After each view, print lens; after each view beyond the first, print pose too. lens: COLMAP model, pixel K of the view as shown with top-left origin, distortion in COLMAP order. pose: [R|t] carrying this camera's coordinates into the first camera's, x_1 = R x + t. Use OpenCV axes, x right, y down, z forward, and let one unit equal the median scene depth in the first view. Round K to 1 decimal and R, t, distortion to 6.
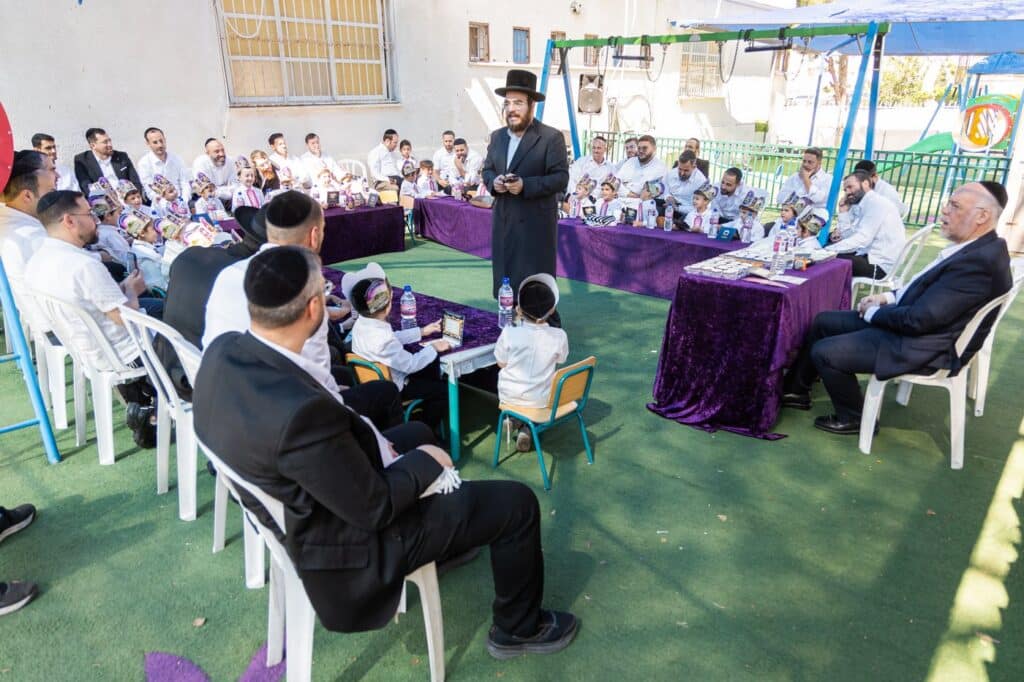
lens RADIAL K [[669.7, 0, 505.7], [0, 669.7, 350.7], [0, 0, 1]] dist [0.004249, -0.000062]
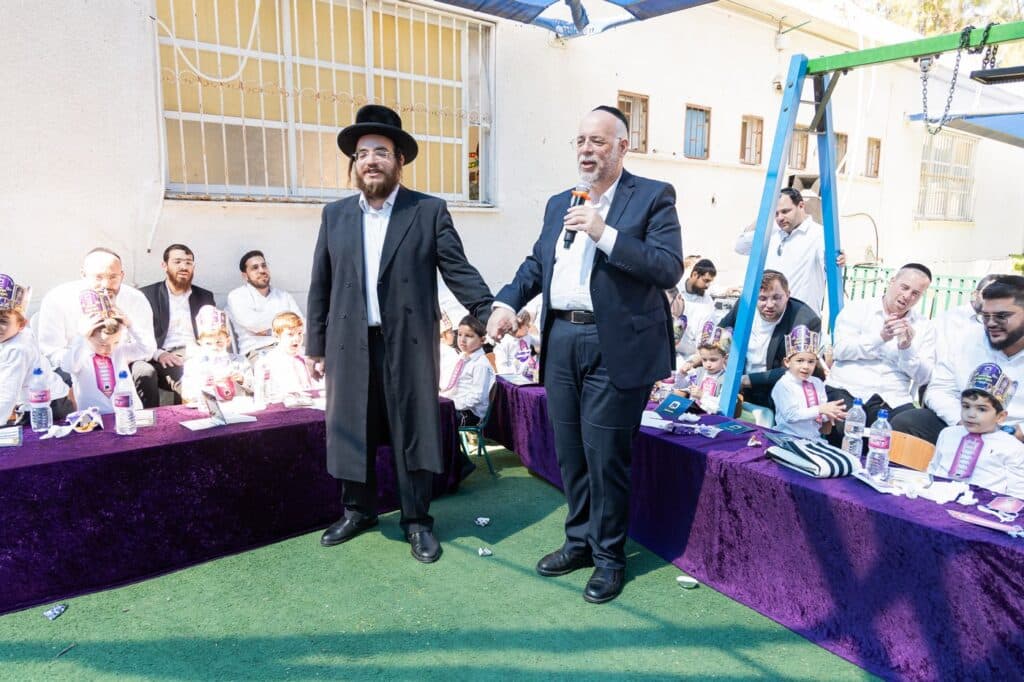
lens RADIAL K [[699.0, 0, 517.7], [0, 699.0, 338.6], [0, 0, 1]] dist [-0.027295, 0.000122]
pose [[0.982814, 0.038929, -0.180446, -0.023089], [-0.076110, 0.976012, -0.203979, -0.140327], [0.168177, 0.214207, 0.962201, 0.465078]]
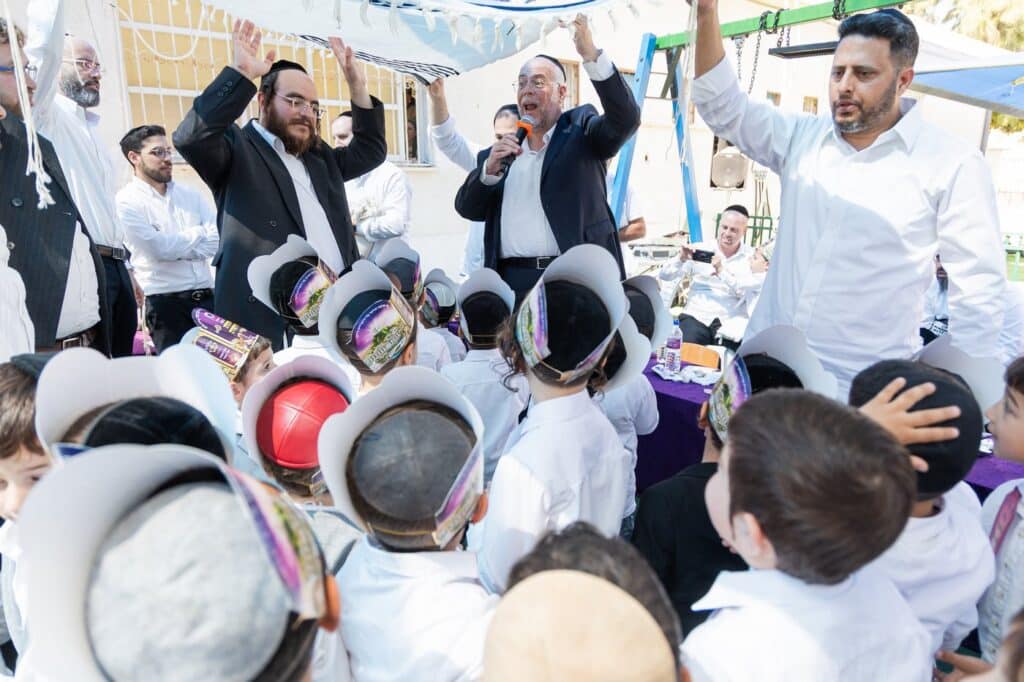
lens RADIAL K [[699.0, 0, 511.1], [0, 699.0, 349.0], [0, 0, 1]] dist [-0.027295, 0.000122]
pose [[0.982852, 0.040599, -0.179873, 0.057341], [-0.065890, 0.988385, -0.136942, -0.107758], [0.172224, 0.146446, 0.974111, 0.392529]]
